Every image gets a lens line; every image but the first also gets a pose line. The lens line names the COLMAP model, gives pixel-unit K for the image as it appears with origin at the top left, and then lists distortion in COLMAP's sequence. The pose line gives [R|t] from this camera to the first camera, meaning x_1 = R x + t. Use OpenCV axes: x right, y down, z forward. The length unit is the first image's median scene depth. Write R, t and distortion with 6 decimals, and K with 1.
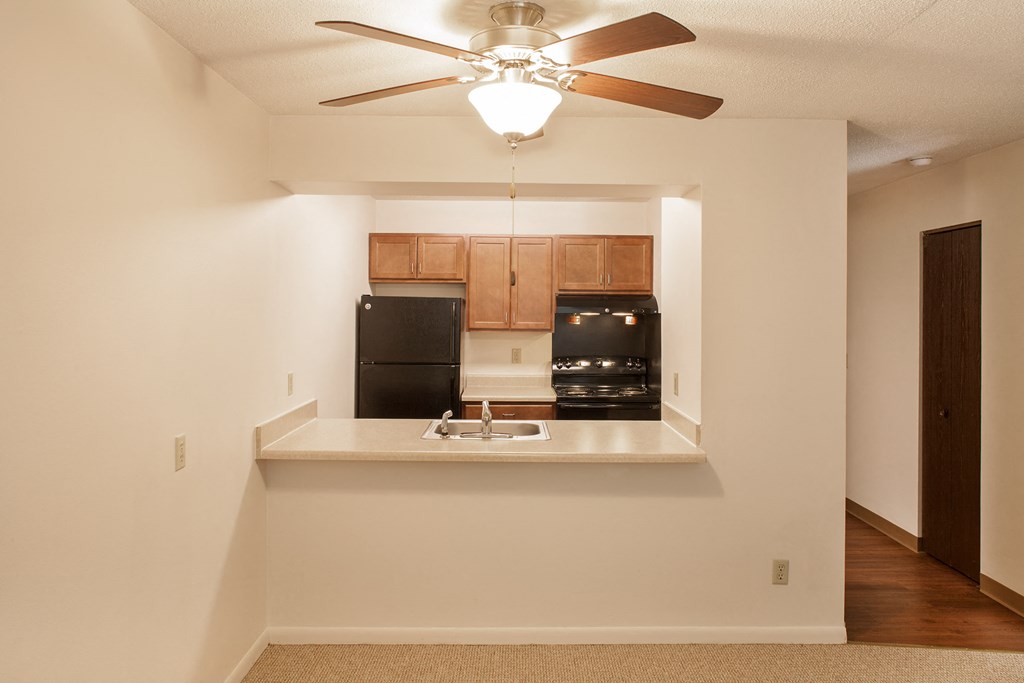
lens RADIAL K [[710.8, 0, 531.7], [0, 710.8, 307.4], [0, 0, 1]] dist [-0.095854, 0.074973]
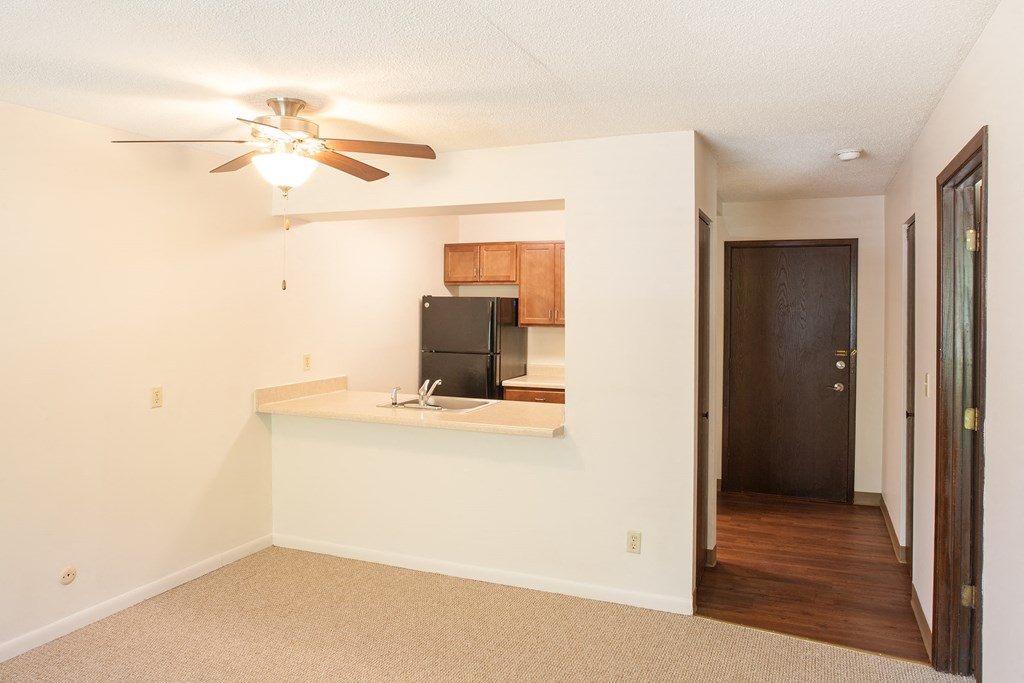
lens RADIAL K [[710.8, 0, 531.7], [0, 710.8, 307.4], [0, 0, 1]] dist [-0.095854, 0.074973]
pose [[0.923658, -0.002915, -0.383206, 0.371005], [0.003507, 0.999993, 0.000847, 0.002317], [0.383201, -0.002126, 0.923662, -0.057075]]
